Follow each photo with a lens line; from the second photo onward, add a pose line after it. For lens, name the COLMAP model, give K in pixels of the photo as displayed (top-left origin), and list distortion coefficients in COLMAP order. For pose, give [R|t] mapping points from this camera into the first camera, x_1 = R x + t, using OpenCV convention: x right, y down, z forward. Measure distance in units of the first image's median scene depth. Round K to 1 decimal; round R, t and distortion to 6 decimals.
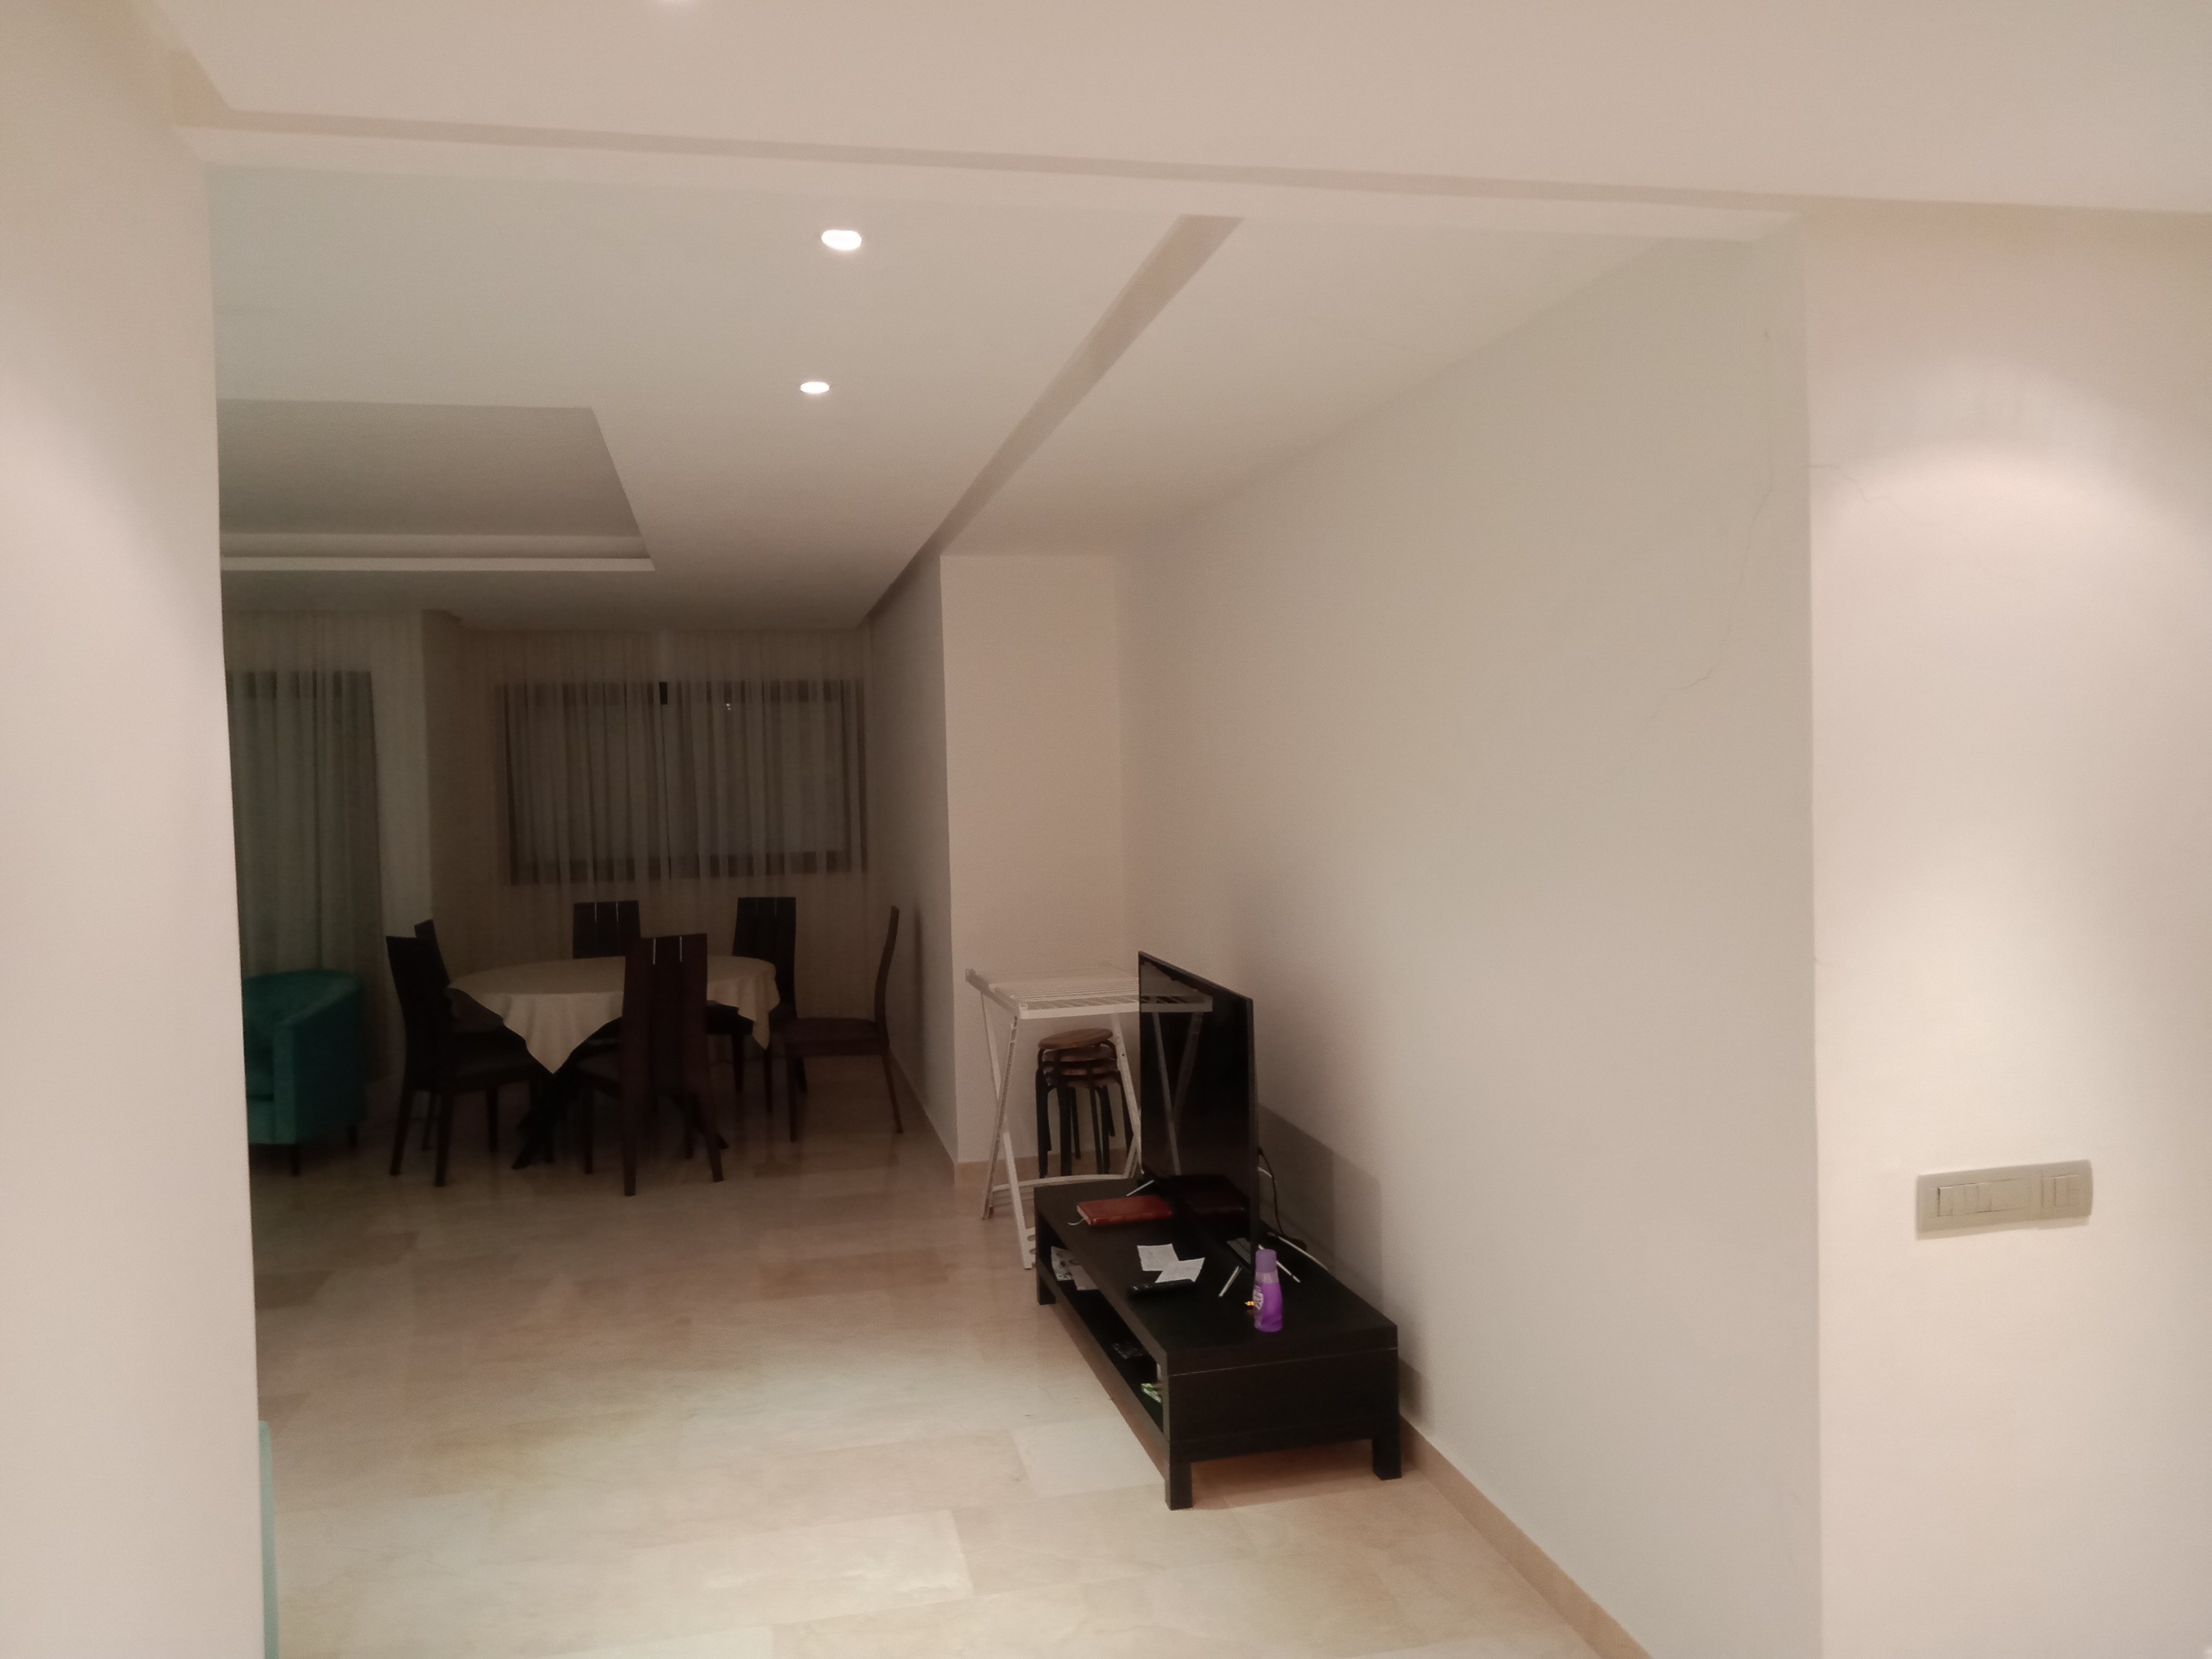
lens RADIAL K [[1661.8, 0, 1115.1], [0, 1661.8, 822.7], [0, 0, 1]] dist [0.043945, -0.031688]
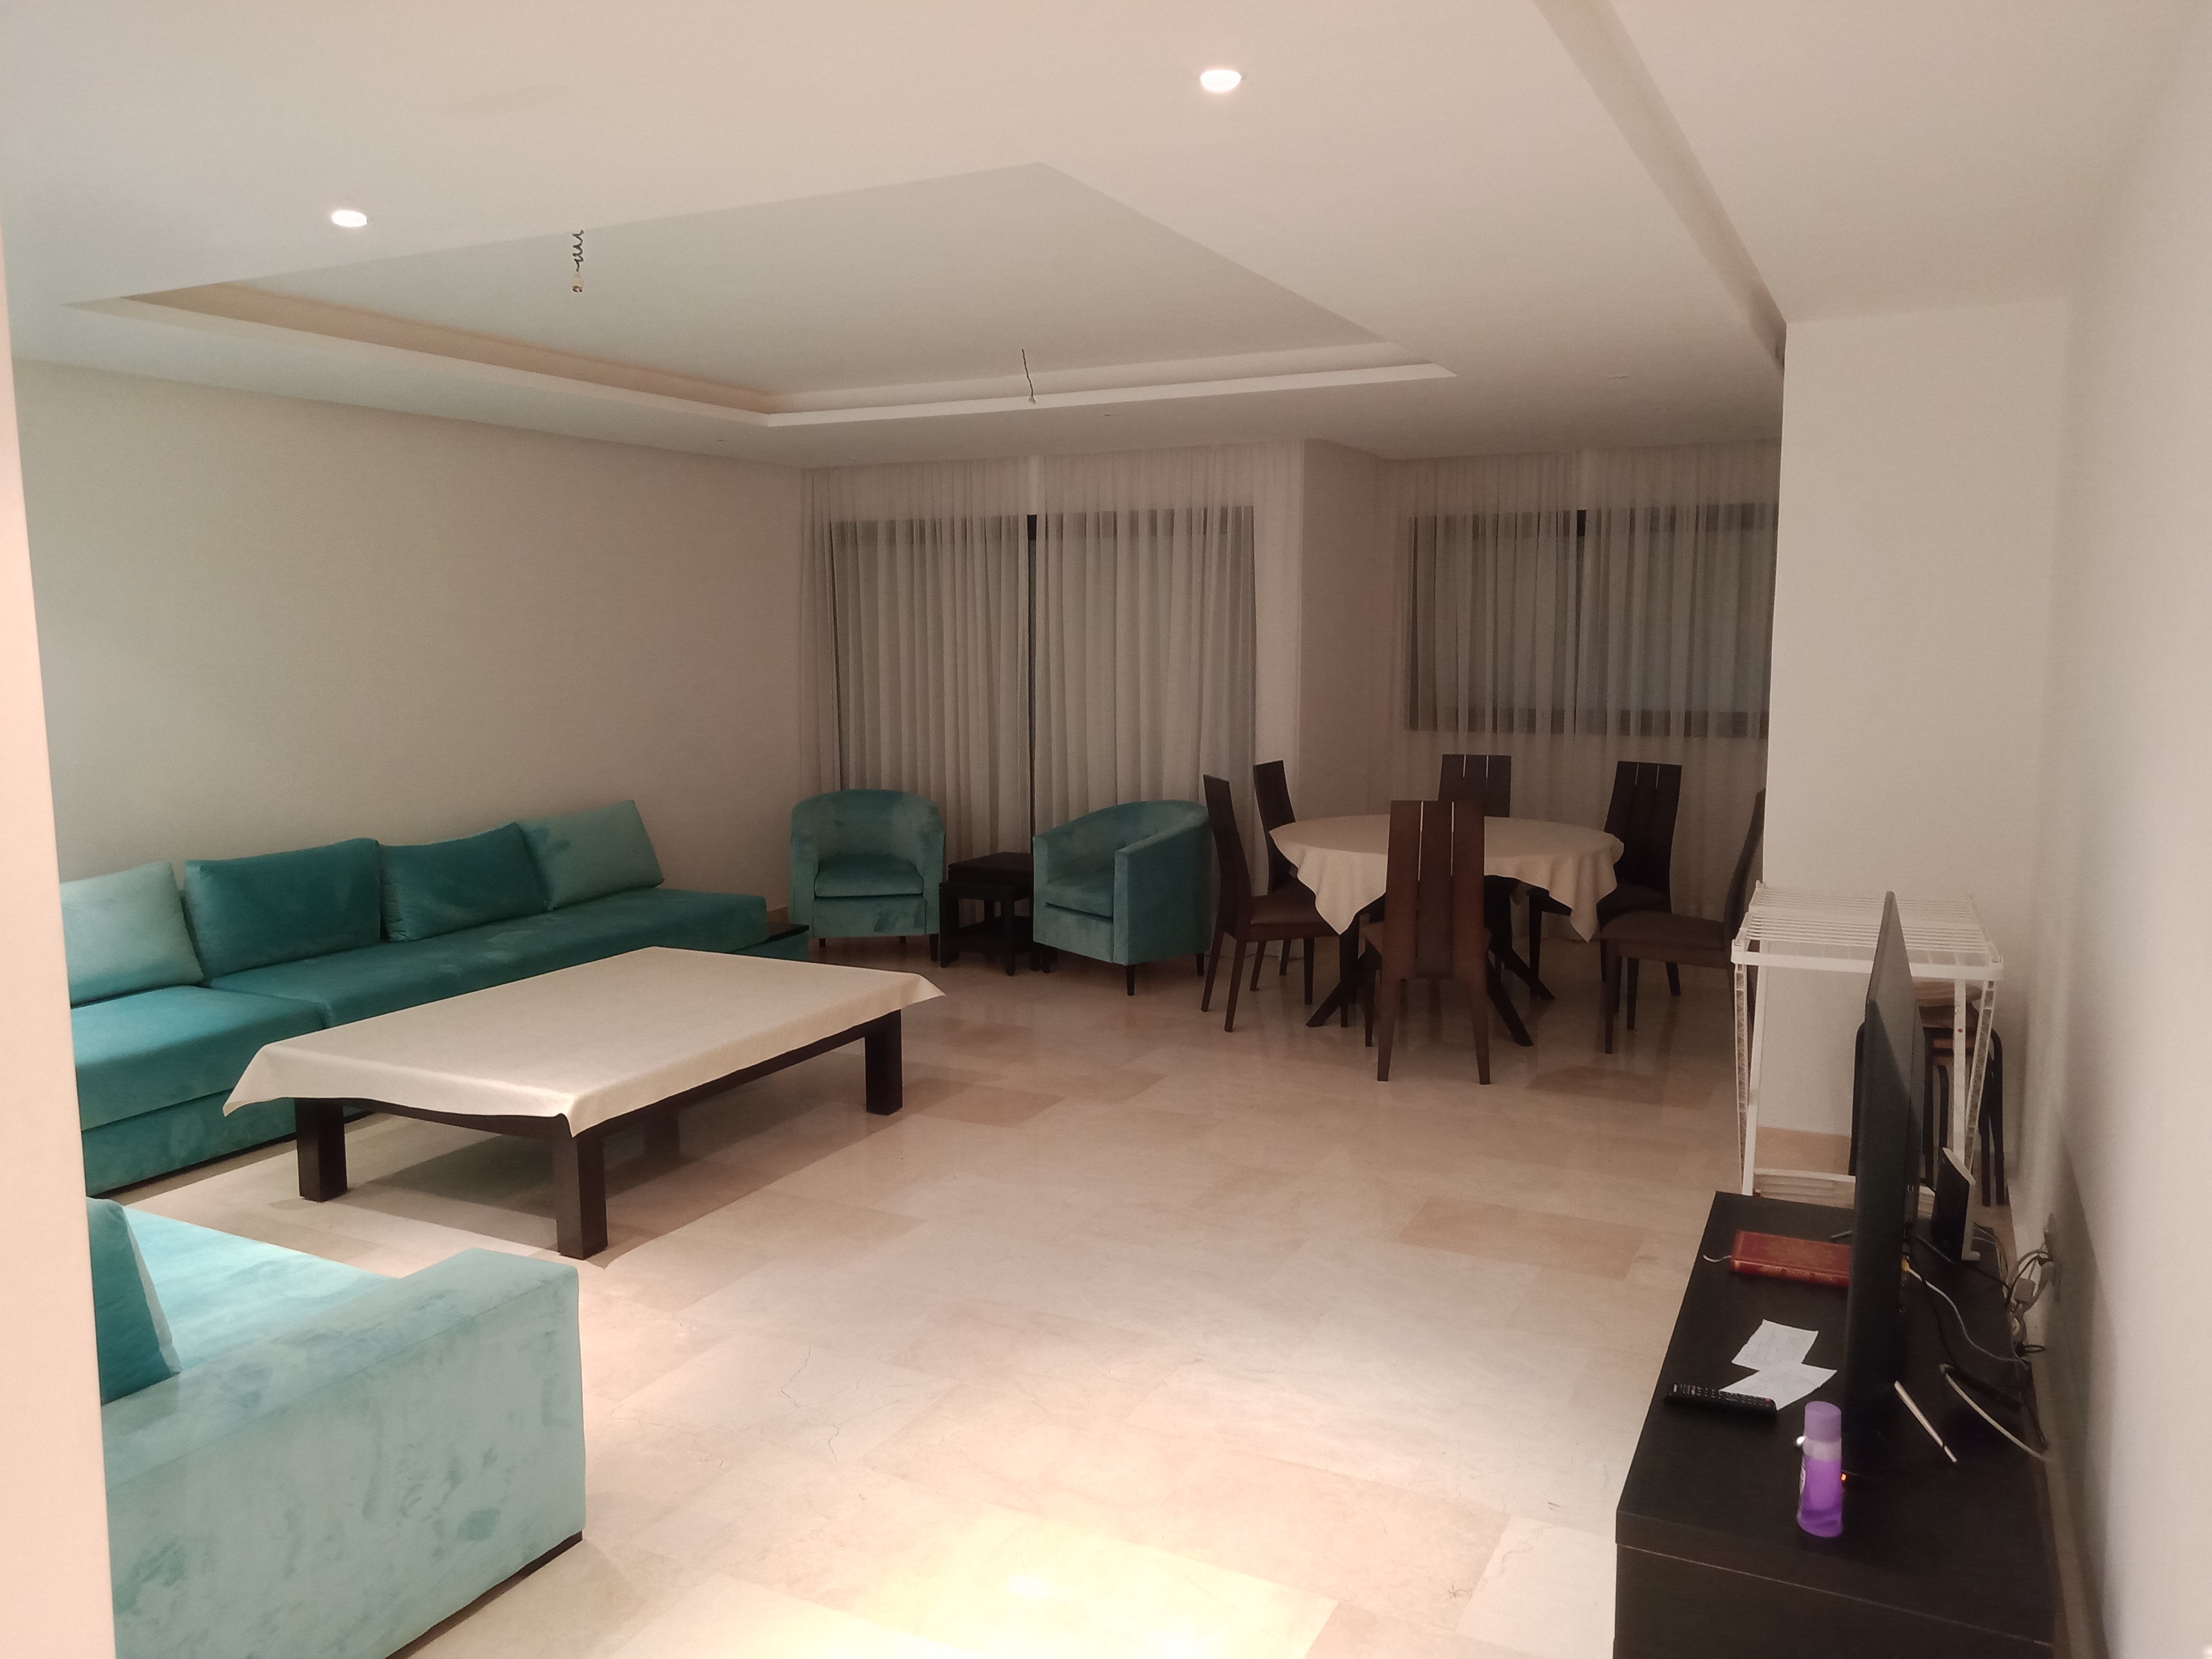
lens RADIAL K [[1661.8, 0, 1102.9], [0, 1661.8, 820.2], [0, 0, 1]] dist [0.043945, -0.031688]
pose [[0.769815, 0.099199, -0.630512, 0.153775], [-0.037390, 0.993161, 0.110604, -0.013657], [0.637172, -0.061570, 0.768259, 0.212316]]
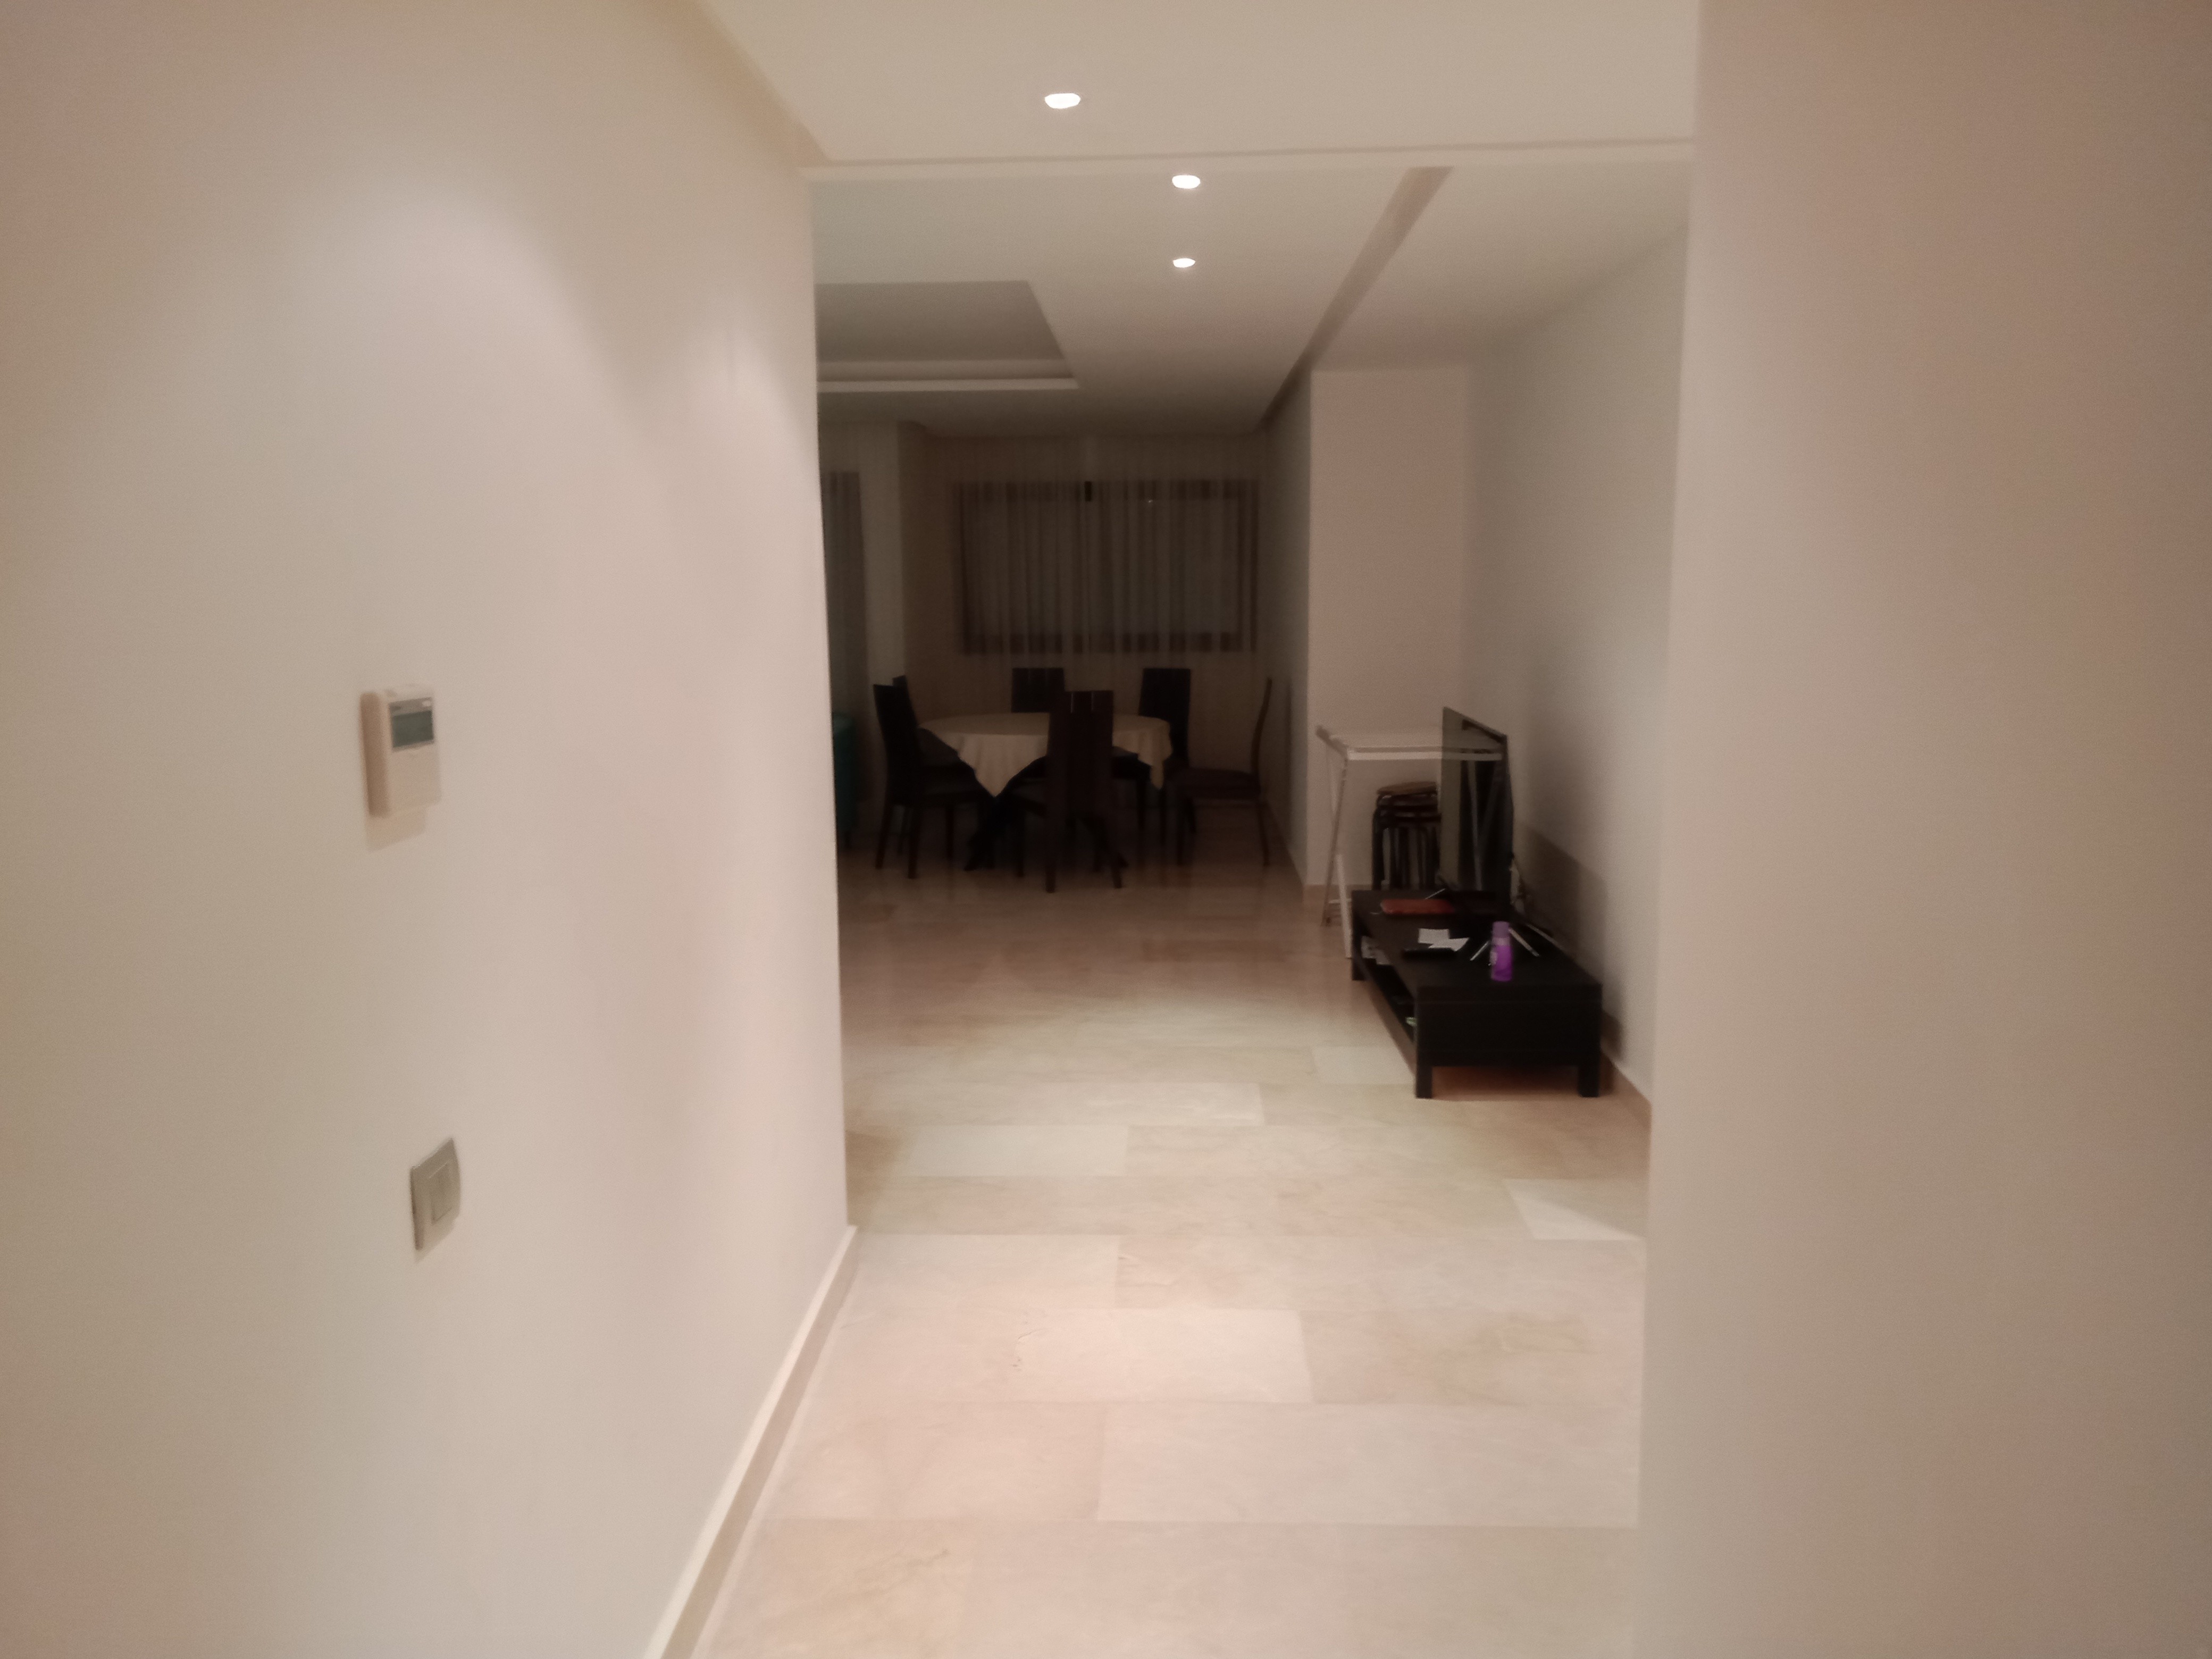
lens RADIAL K [[1661.8, 0, 1121.8], [0, 1661.8, 849.0], [0, 0, 1]] dist [0.043945, -0.031688]
pose [[0.968238, 0.056243, -0.243621, 0.069936], [-0.023300, 0.990428, 0.136050, 0.015641], [0.248941, -0.126052, 0.960281, -0.202644]]
